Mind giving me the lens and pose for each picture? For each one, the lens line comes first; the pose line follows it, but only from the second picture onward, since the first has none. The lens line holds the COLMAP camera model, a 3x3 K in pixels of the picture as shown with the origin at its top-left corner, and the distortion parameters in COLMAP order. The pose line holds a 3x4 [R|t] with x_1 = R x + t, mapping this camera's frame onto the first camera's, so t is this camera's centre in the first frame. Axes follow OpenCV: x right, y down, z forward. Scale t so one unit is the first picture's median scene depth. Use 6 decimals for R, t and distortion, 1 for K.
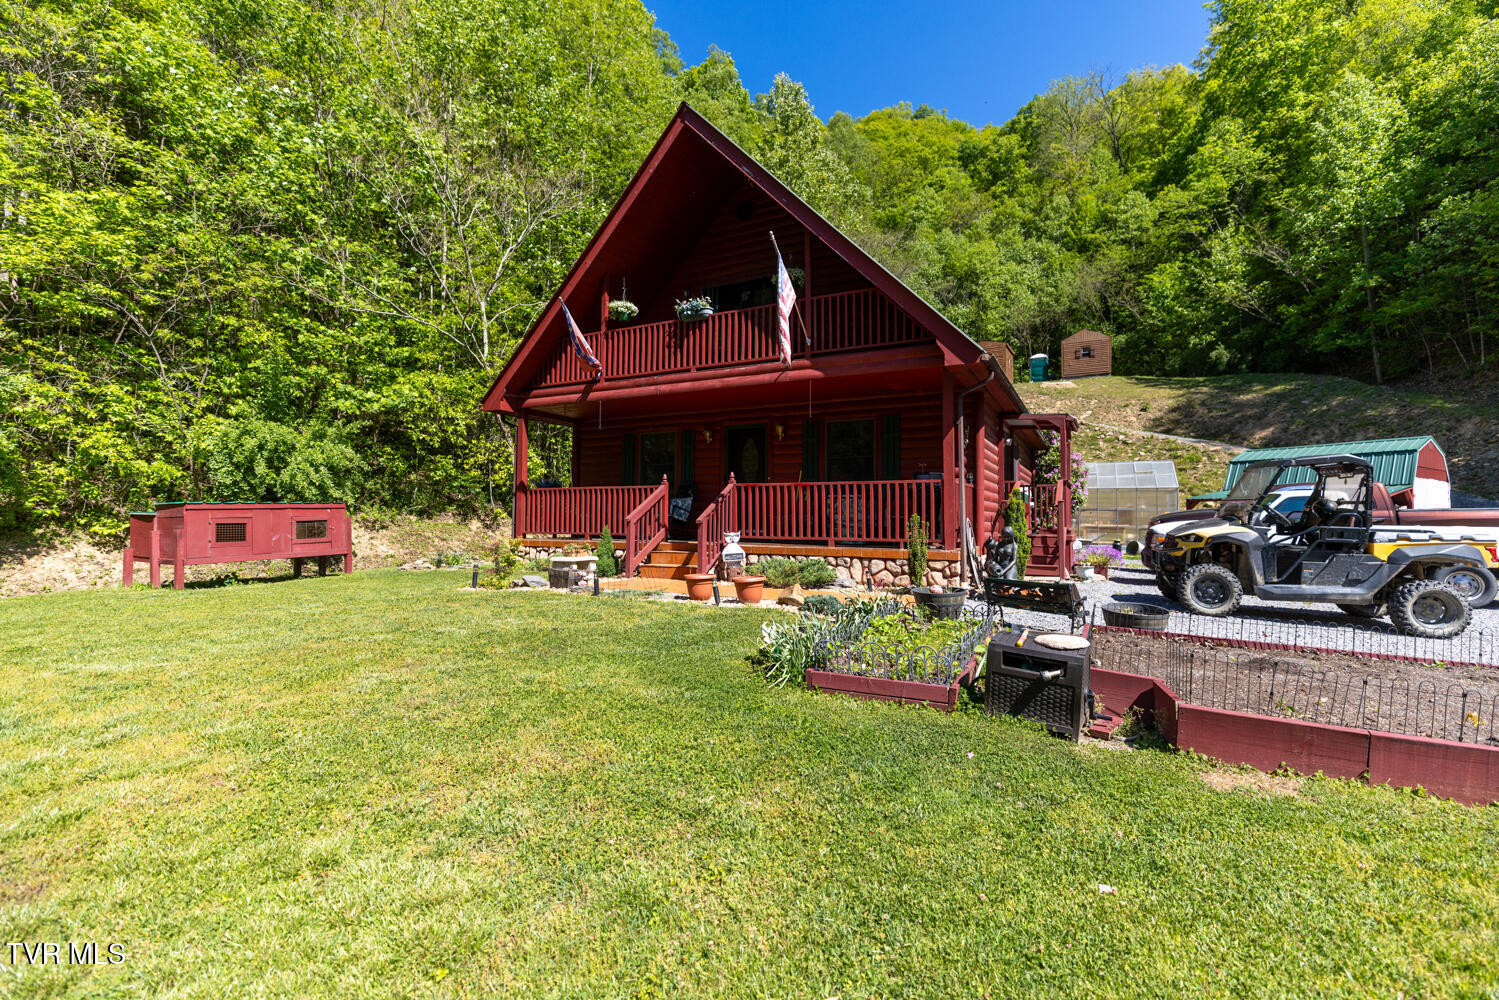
lens RADIAL K [[661.0, 0, 751.6], [0, 661.0, 499.3], [0, 0, 1]] dist [0.001490, -0.001281]
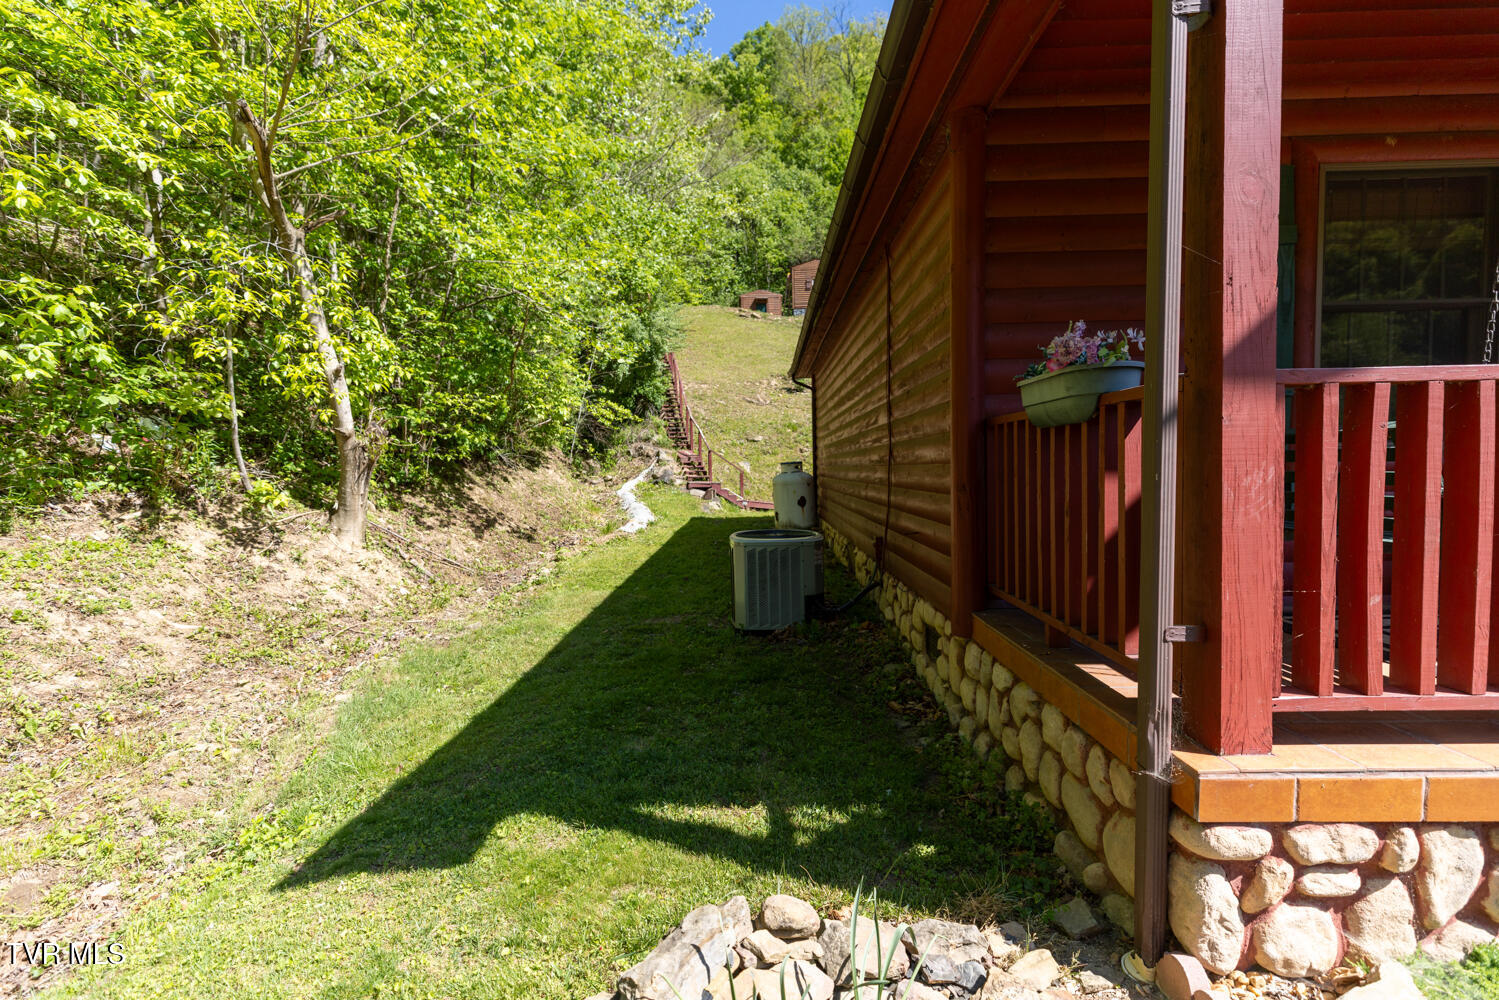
lens RADIAL K [[661.0, 0, 745.6], [0, 661.0, 497.2], [0, 0, 1]] dist [0.001490, -0.001281]
pose [[0.883601, -0.060735, 0.464285, -0.102469], [0.029996, 0.996858, 0.073316, 0.001642], [-0.467279, -0.050856, 0.882646, 0.188169]]
